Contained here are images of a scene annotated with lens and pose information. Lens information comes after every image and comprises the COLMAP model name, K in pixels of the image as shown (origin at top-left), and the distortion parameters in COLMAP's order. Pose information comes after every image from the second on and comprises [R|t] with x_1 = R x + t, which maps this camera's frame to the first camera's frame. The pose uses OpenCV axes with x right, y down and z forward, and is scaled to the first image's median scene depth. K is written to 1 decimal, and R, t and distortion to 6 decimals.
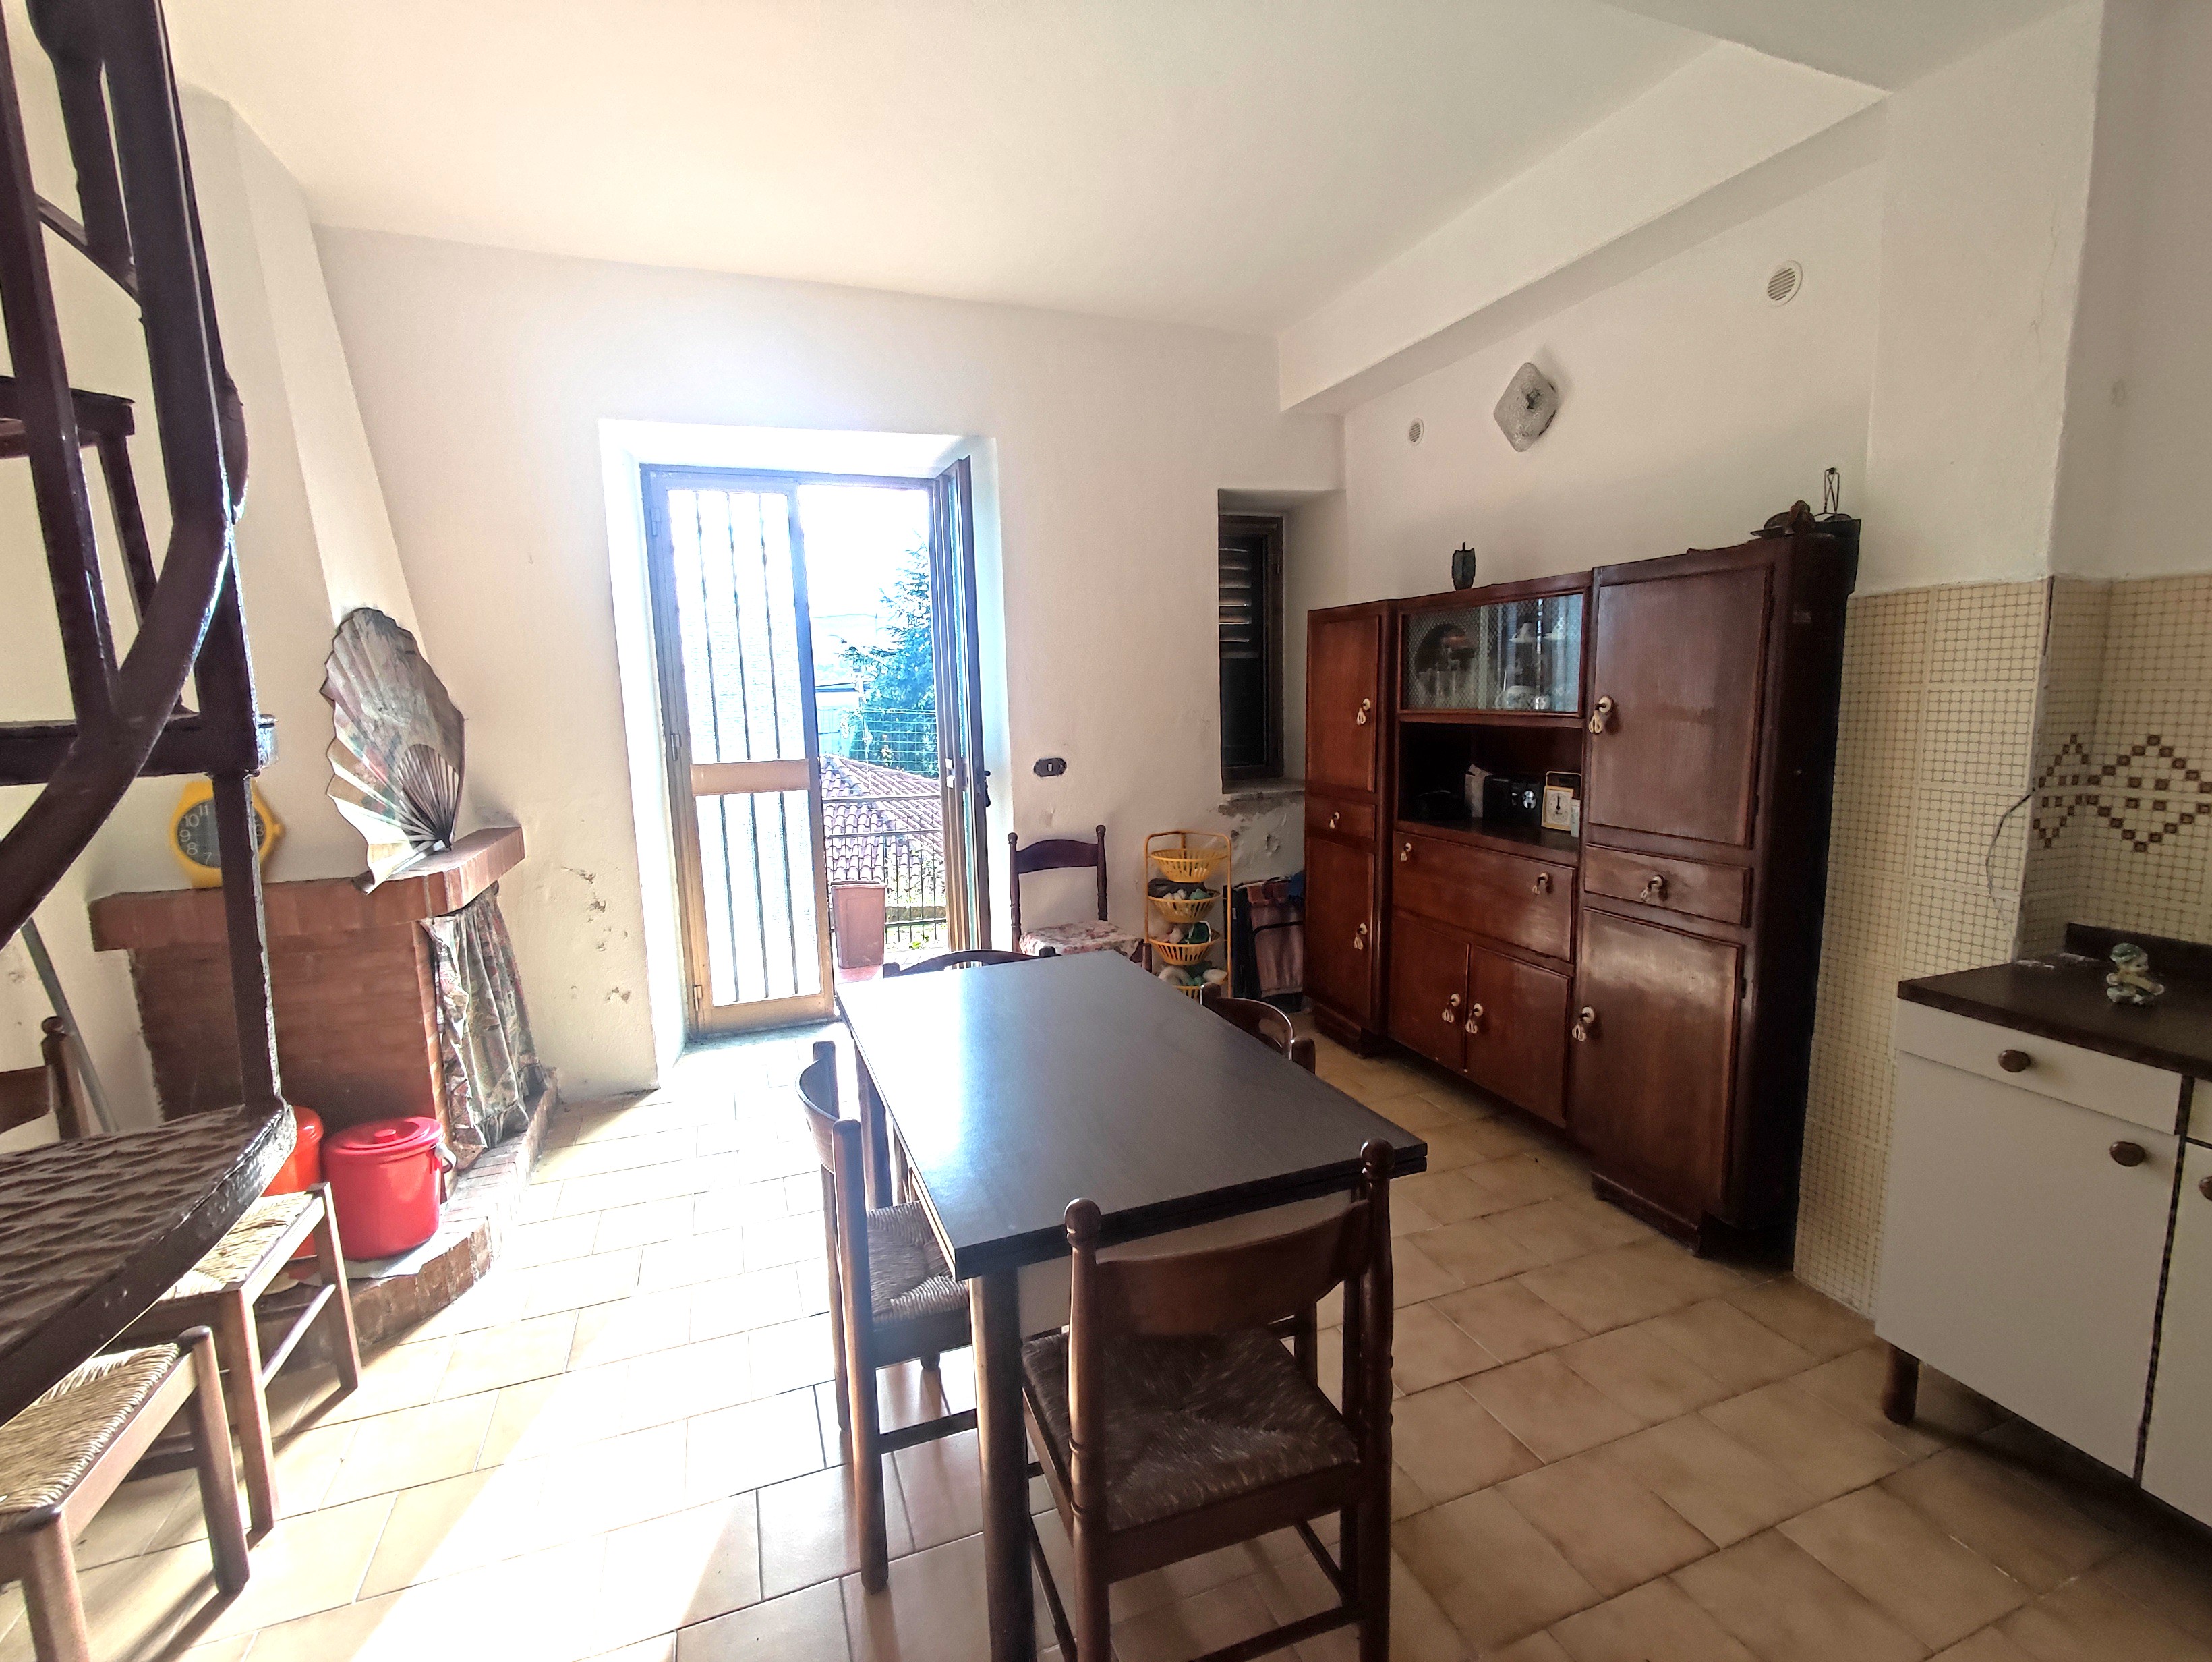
lens RADIAL K [[1011.6, 0, 1092.2], [0, 1011.6, 838.6], [0, 0, 1]] dist [-0.005426, 0.000752]
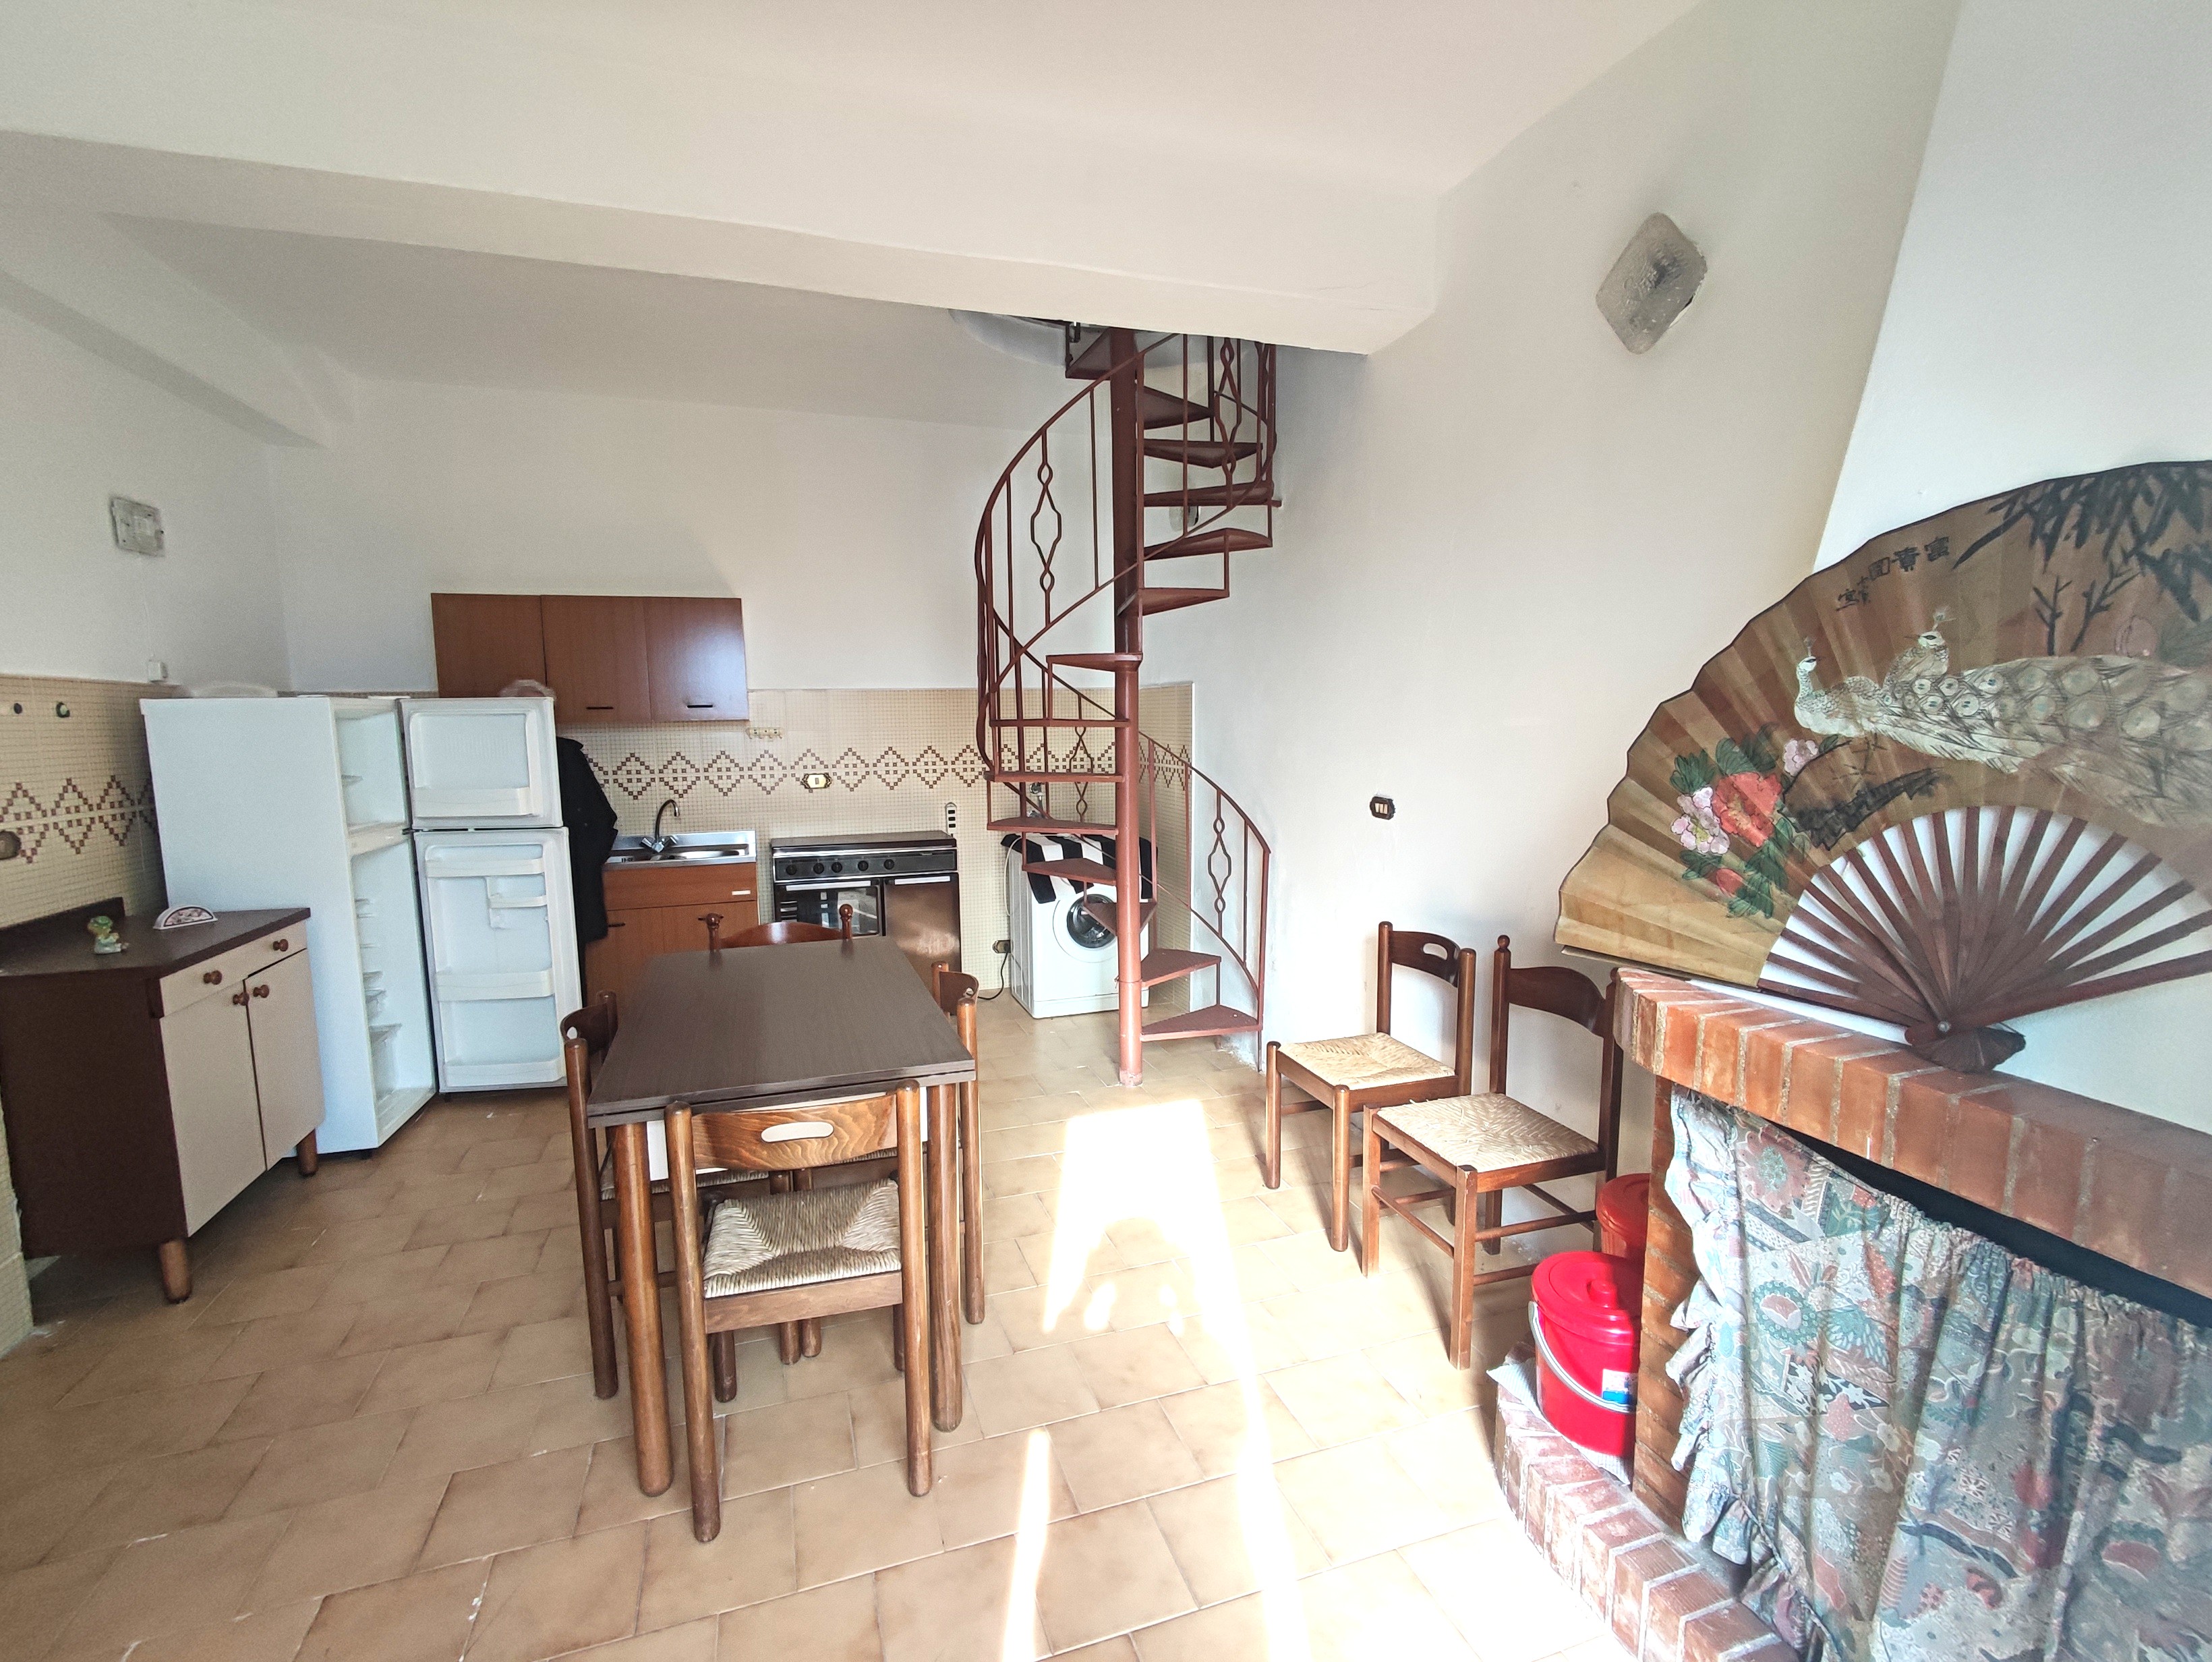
lens RADIAL K [[1011.6, 0, 1092.2], [0, 1011.6, 838.6], [0, 0, 1]] dist [-0.005426, 0.000752]
pose [[-0.998725, 0.031404, 0.039533, -0.217144], [0.040761, 0.963576, 0.264310, -0.142366], [-0.029793, 0.265585, -0.963627, 0.979459]]
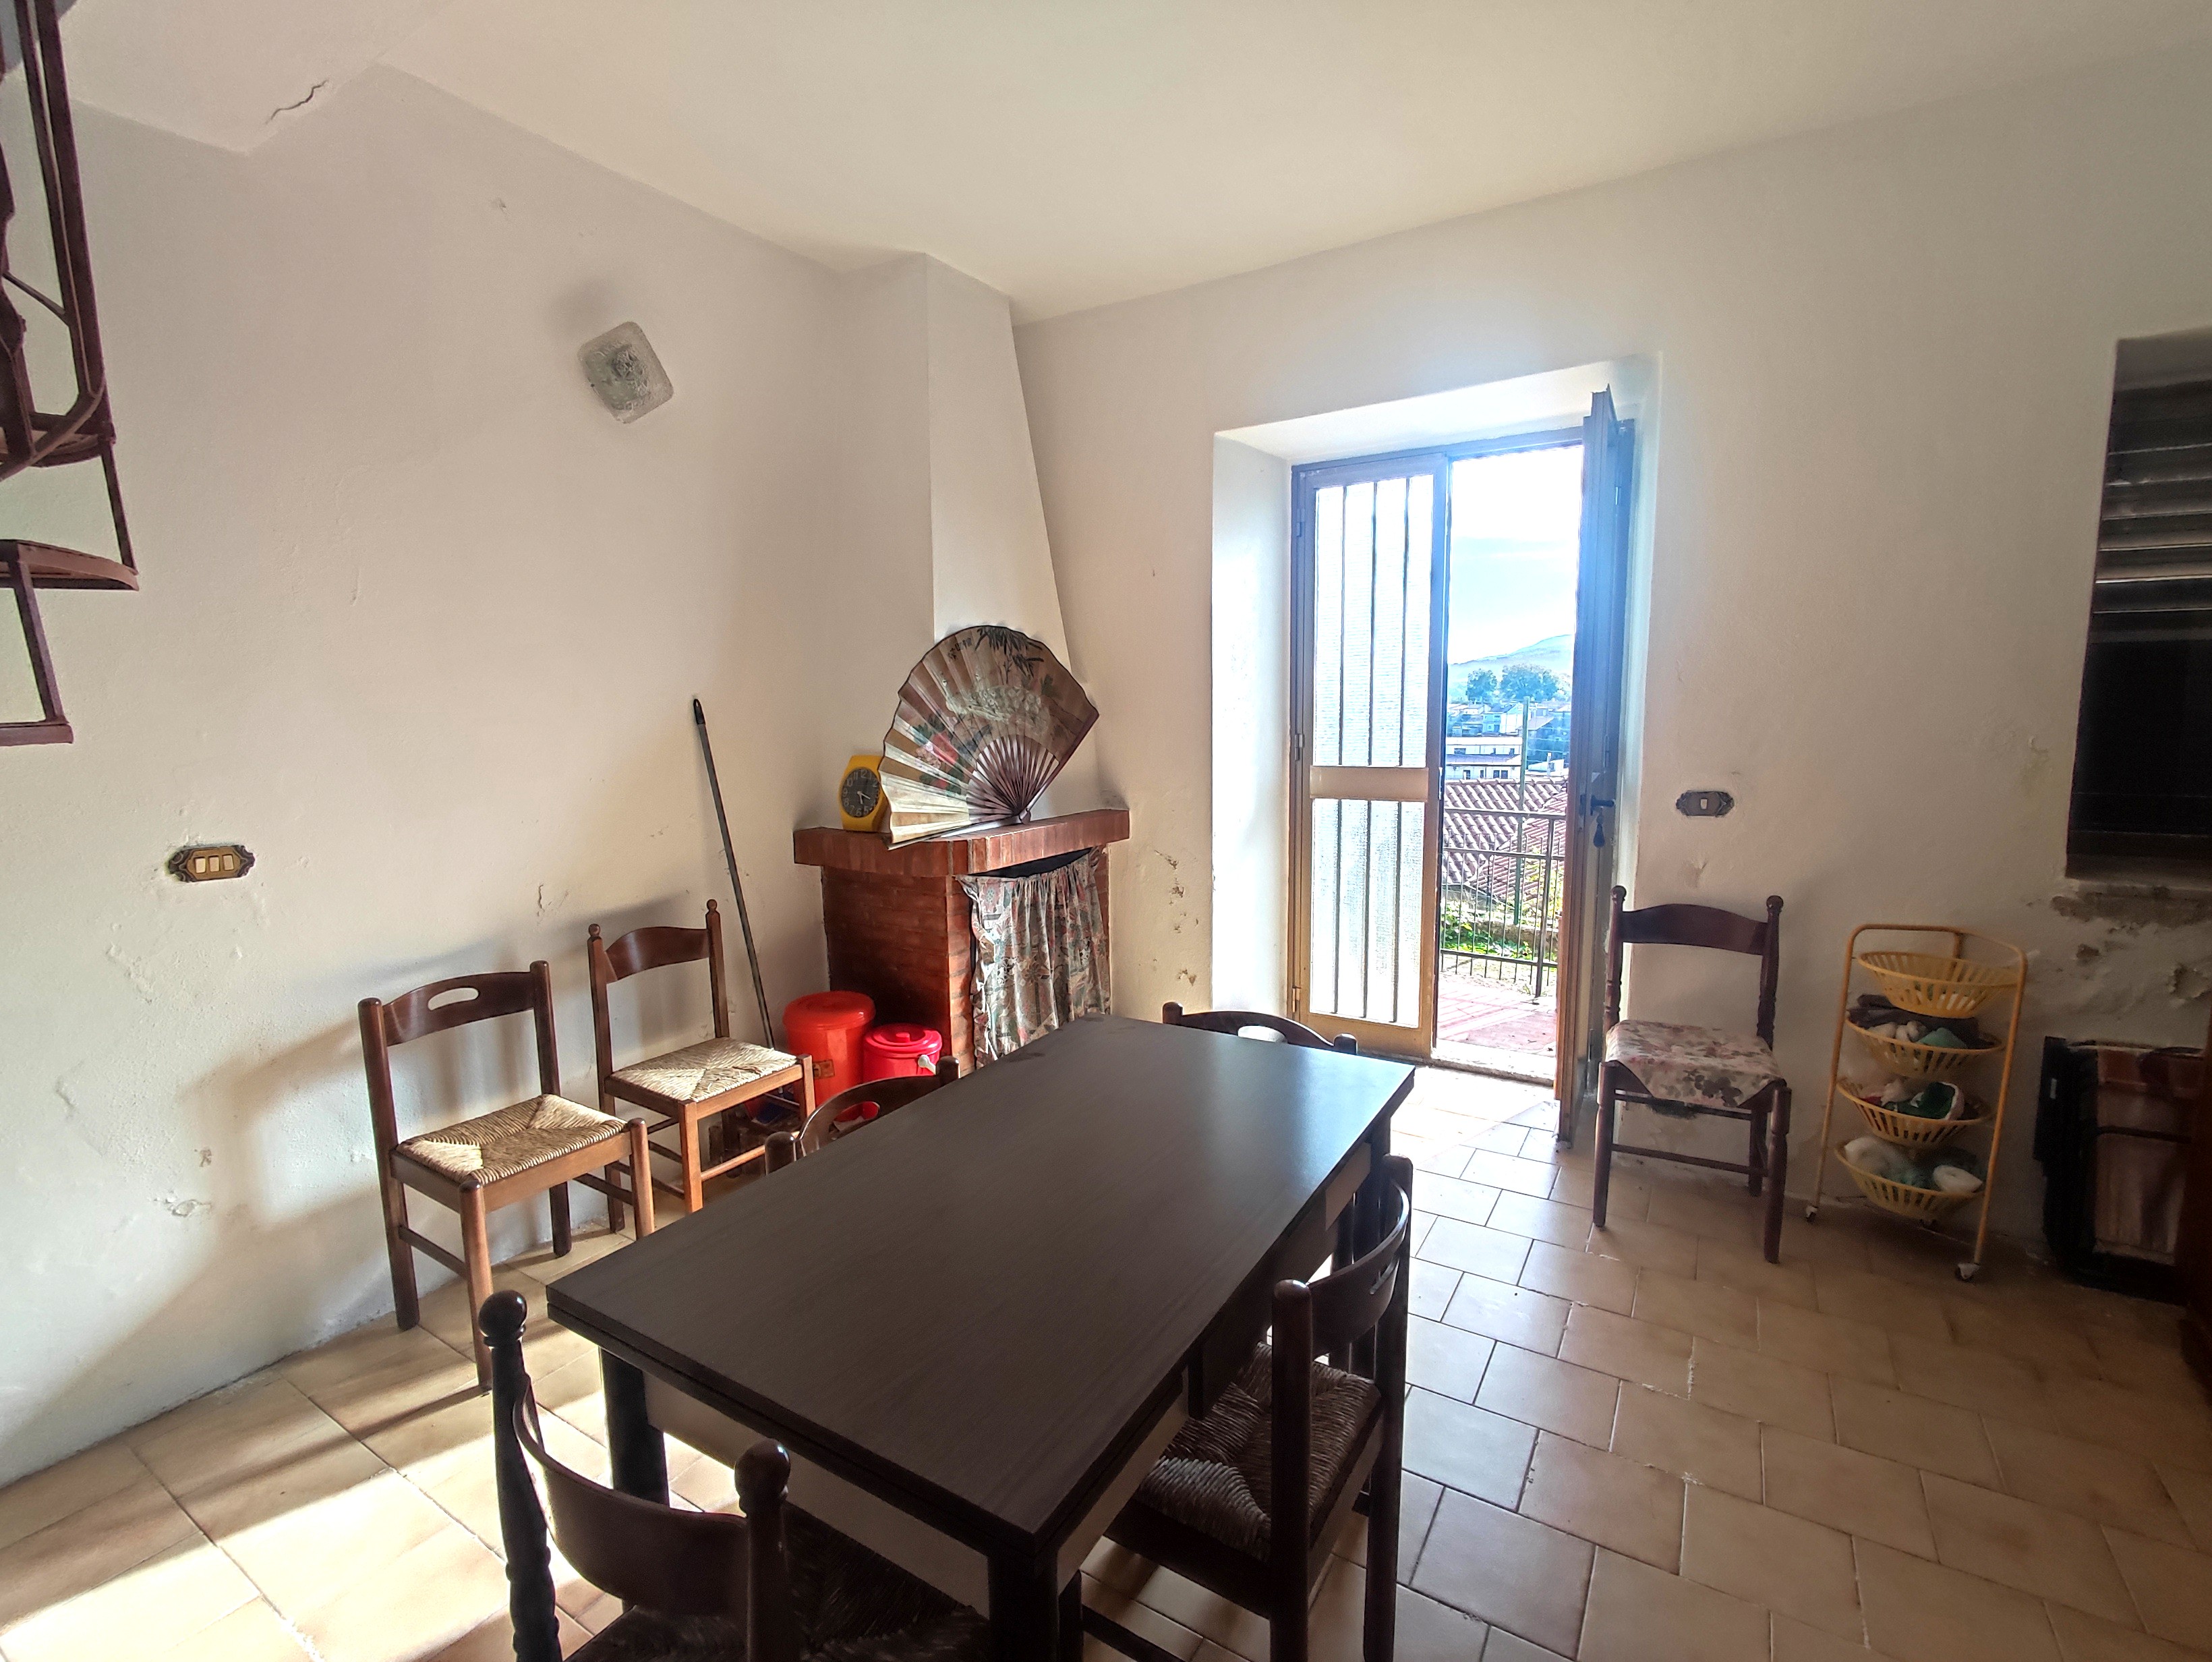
lens RADIAL K [[1011.6, 0, 1092.2], [0, 1011.6, 838.6], [0, 0, 1]] dist [-0.005426, 0.000752]
pose [[0.604290, 0.124440, -0.786987, 0.259818], [-0.116864, 0.990889, 0.066947, -0.043648], [0.788147, 0.051515, 0.613327, 0.228917]]
